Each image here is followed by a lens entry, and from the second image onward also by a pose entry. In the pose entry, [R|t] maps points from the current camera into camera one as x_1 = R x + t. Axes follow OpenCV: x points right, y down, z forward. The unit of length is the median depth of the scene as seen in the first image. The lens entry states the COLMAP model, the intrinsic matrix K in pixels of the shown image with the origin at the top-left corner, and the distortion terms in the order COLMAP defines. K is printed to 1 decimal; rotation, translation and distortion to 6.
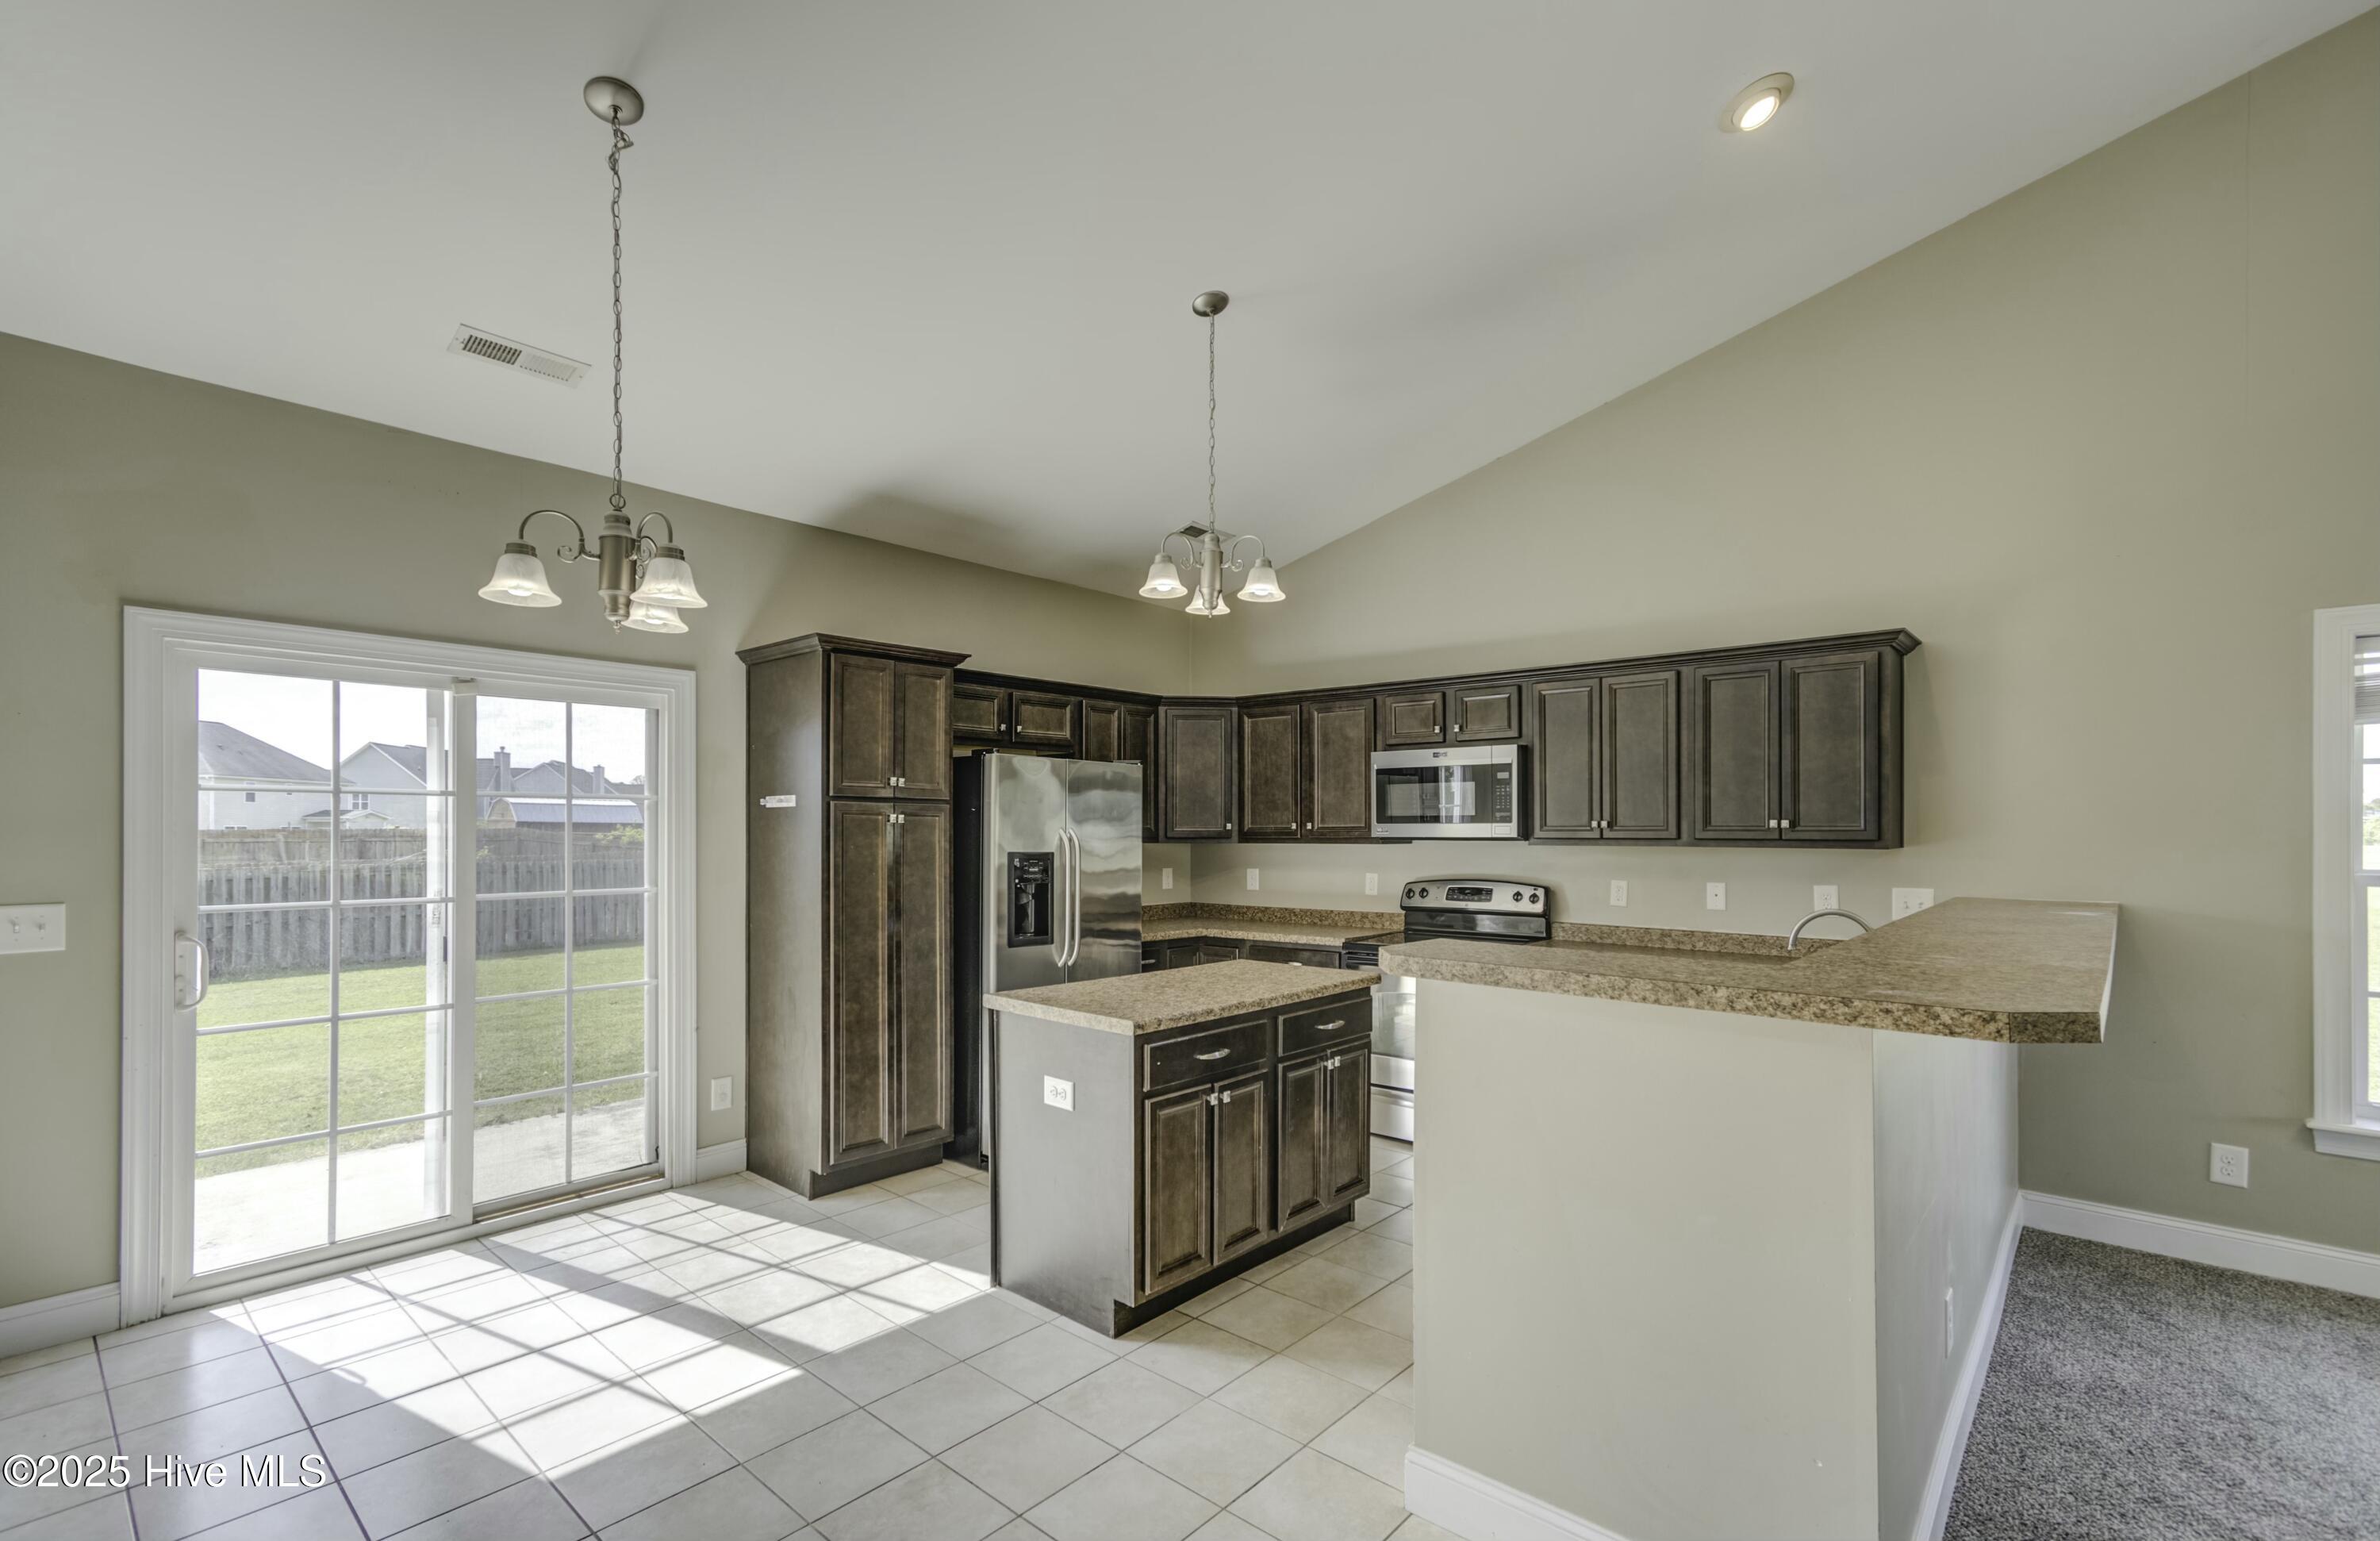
lens RADIAL K [[1023.6, 0, 1178.4], [0, 1023.6, 832.2], [0, 0, 1]] dist [-0.000709, 0.008545]
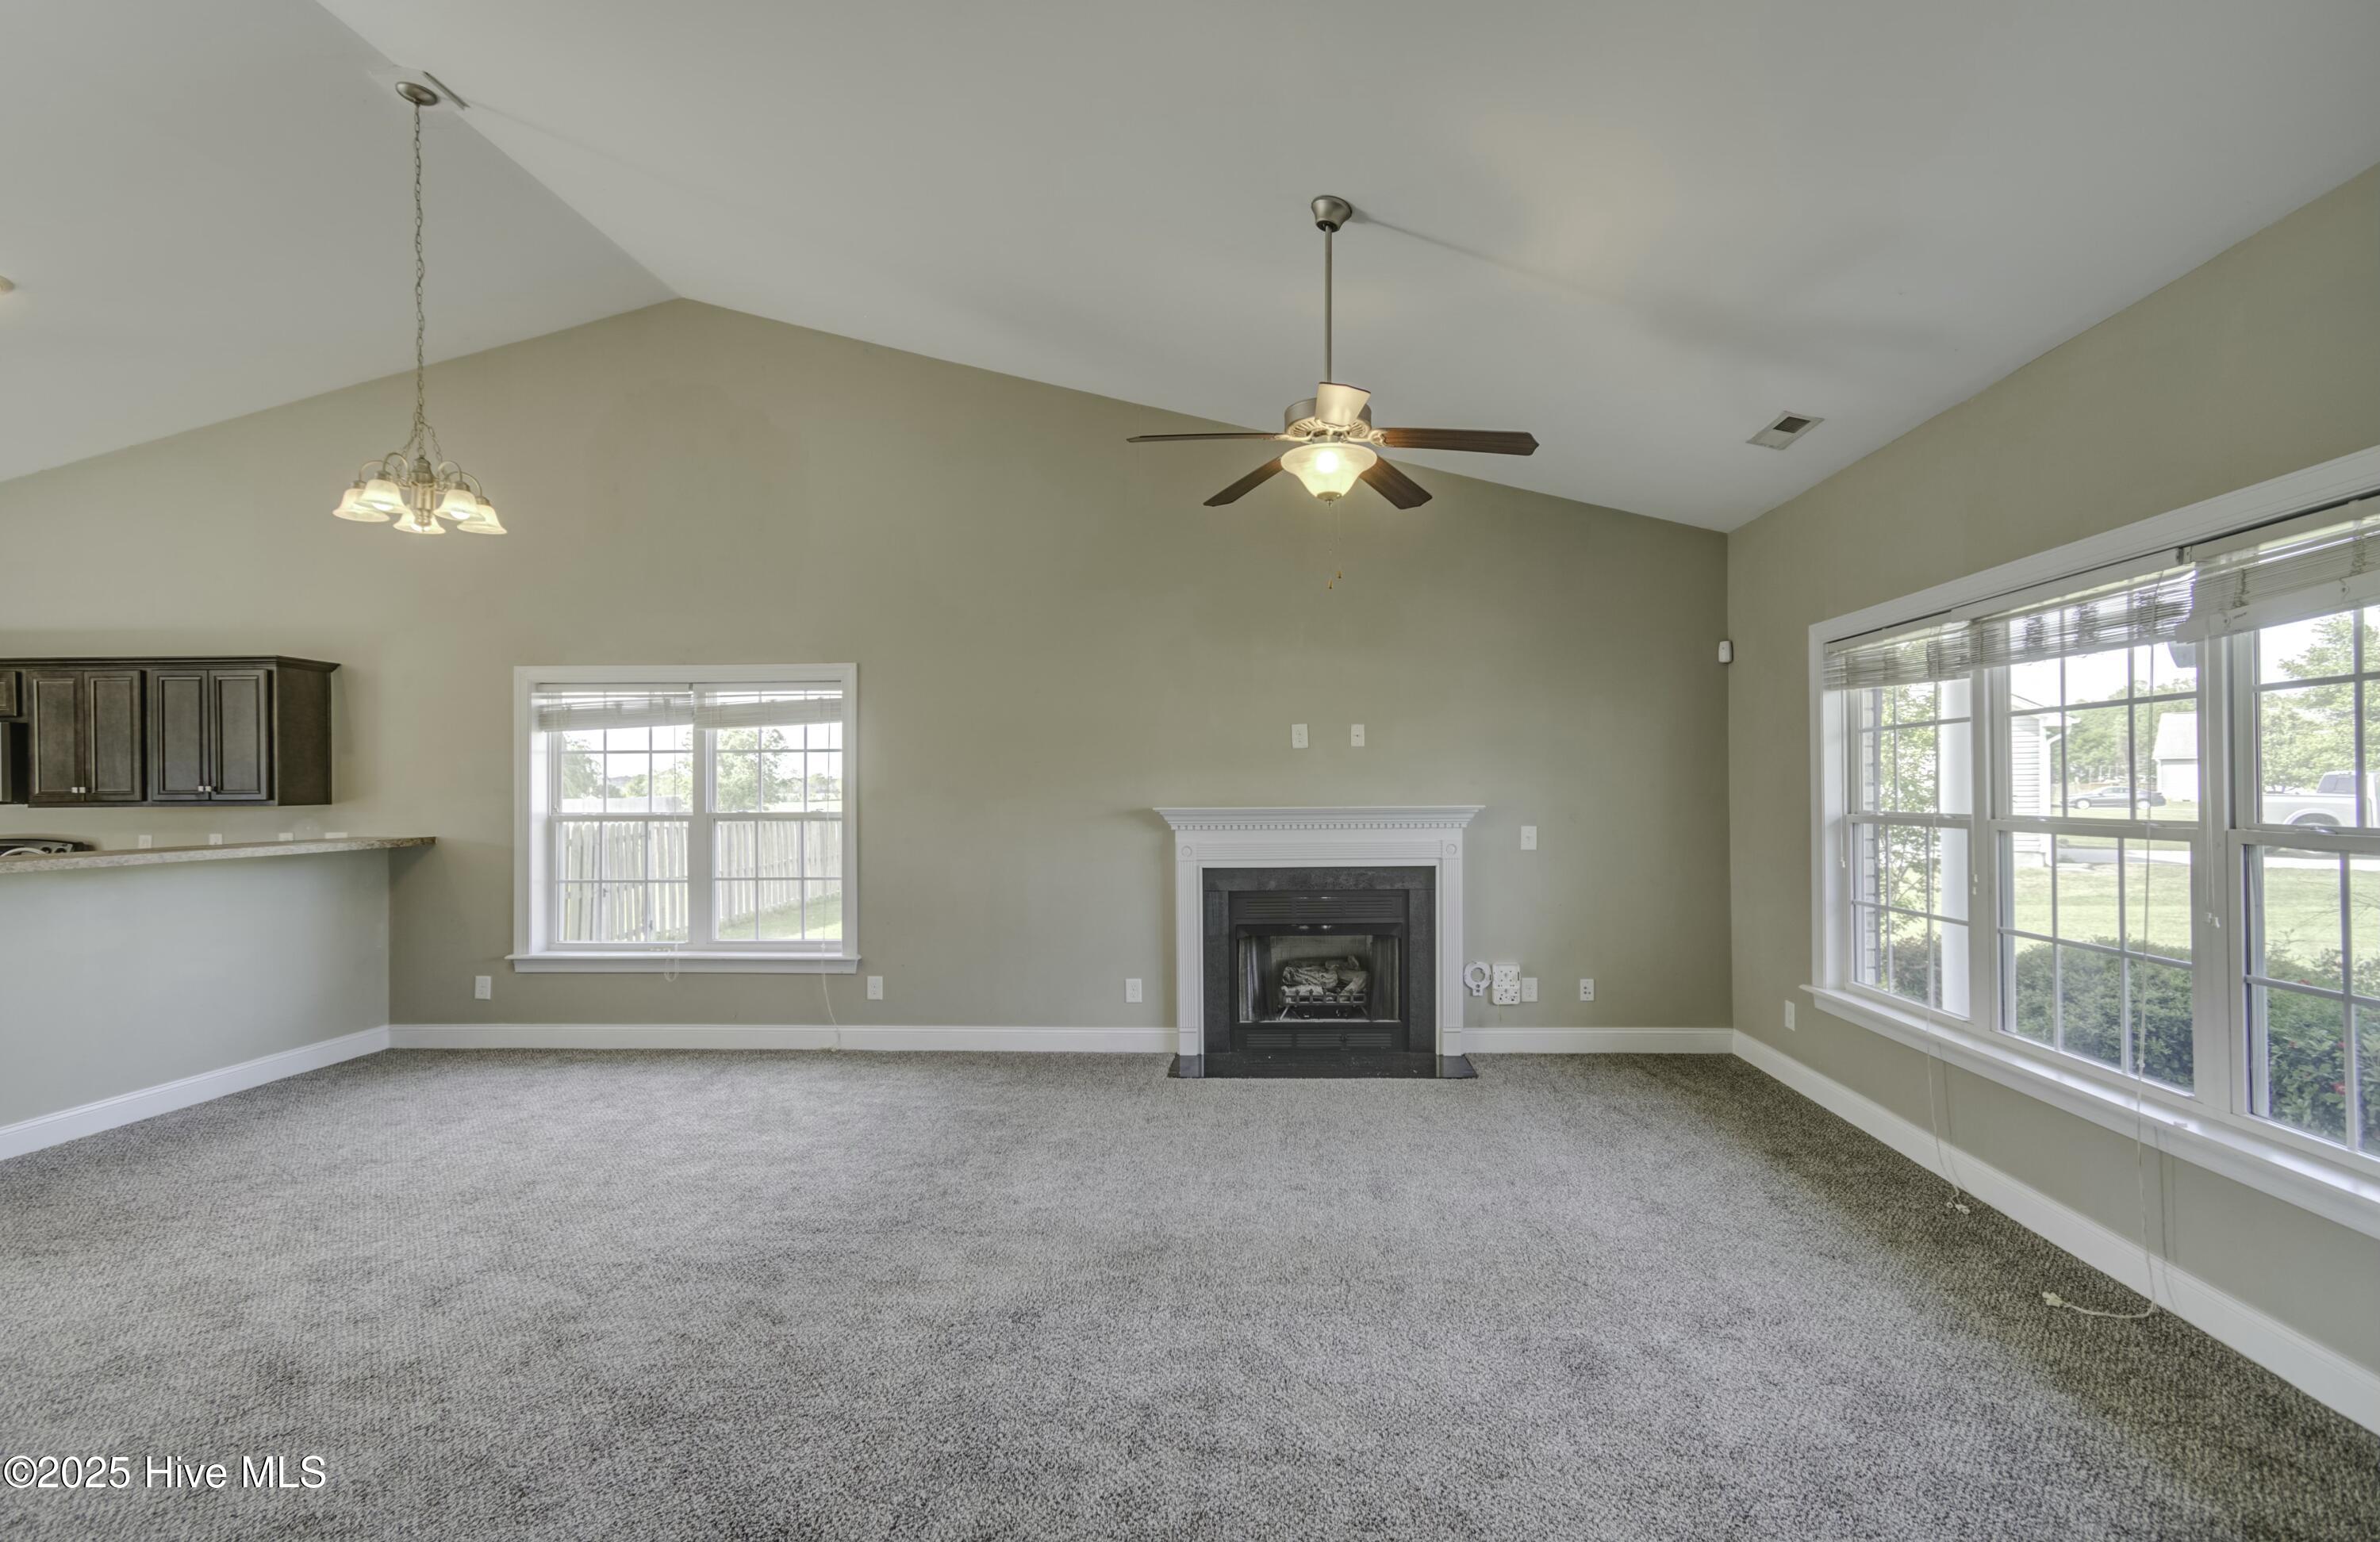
lens RADIAL K [[1026.8, 0, 1224.9], [0, 1026.8, 779.9], [0, 0, 1]] dist [-0.074146, 0.052258]
pose [[0.774428, -0.001166, 0.632661, 0.765136], [0.009600, 0.999905, -0.009908, 0.005607], [-0.632589, 0.013747, 0.774366, -0.884559]]
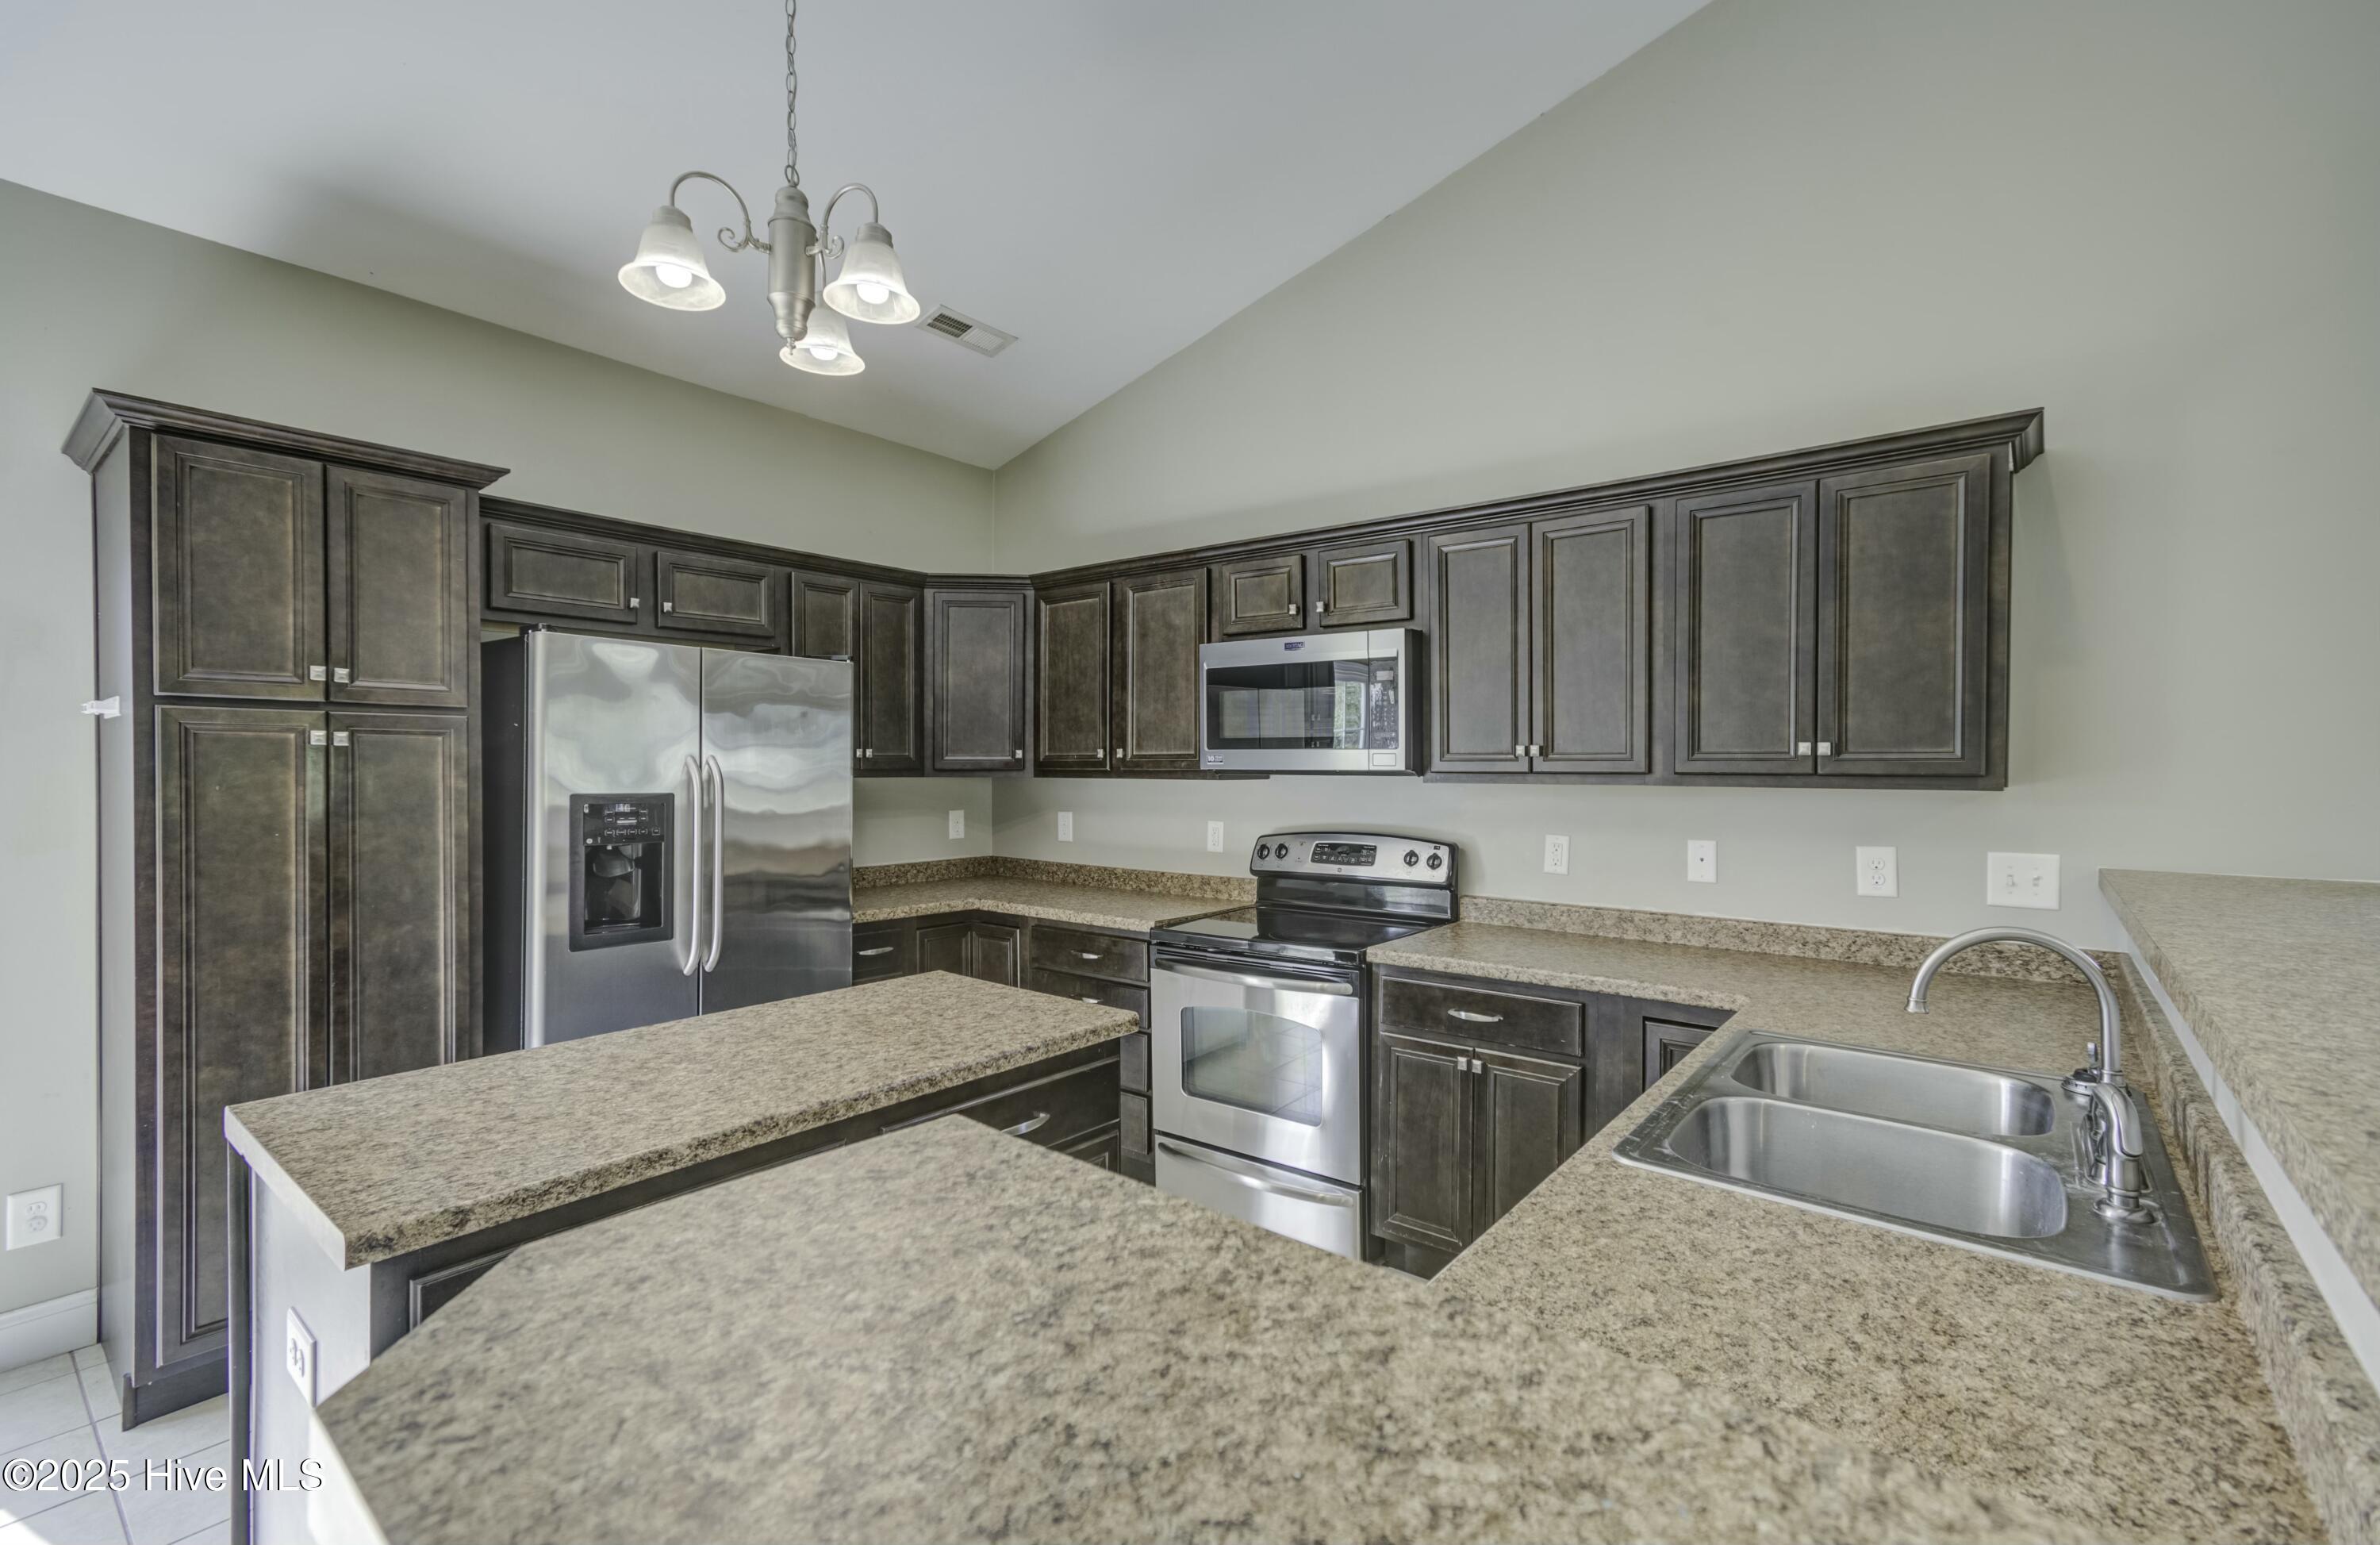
lens RADIAL K [[1004.7, 0, 1191.7], [0, 1004.7, 777.5], [0, 0, 1]] dist [0.002563, 0.000714]
pose [[0.998436, -0.000703, 0.055900, 0.178209], [0.000024, 0.999926, 0.012154, 0.001680], [-0.055905, -0.012133, 0.998362, 0.410770]]
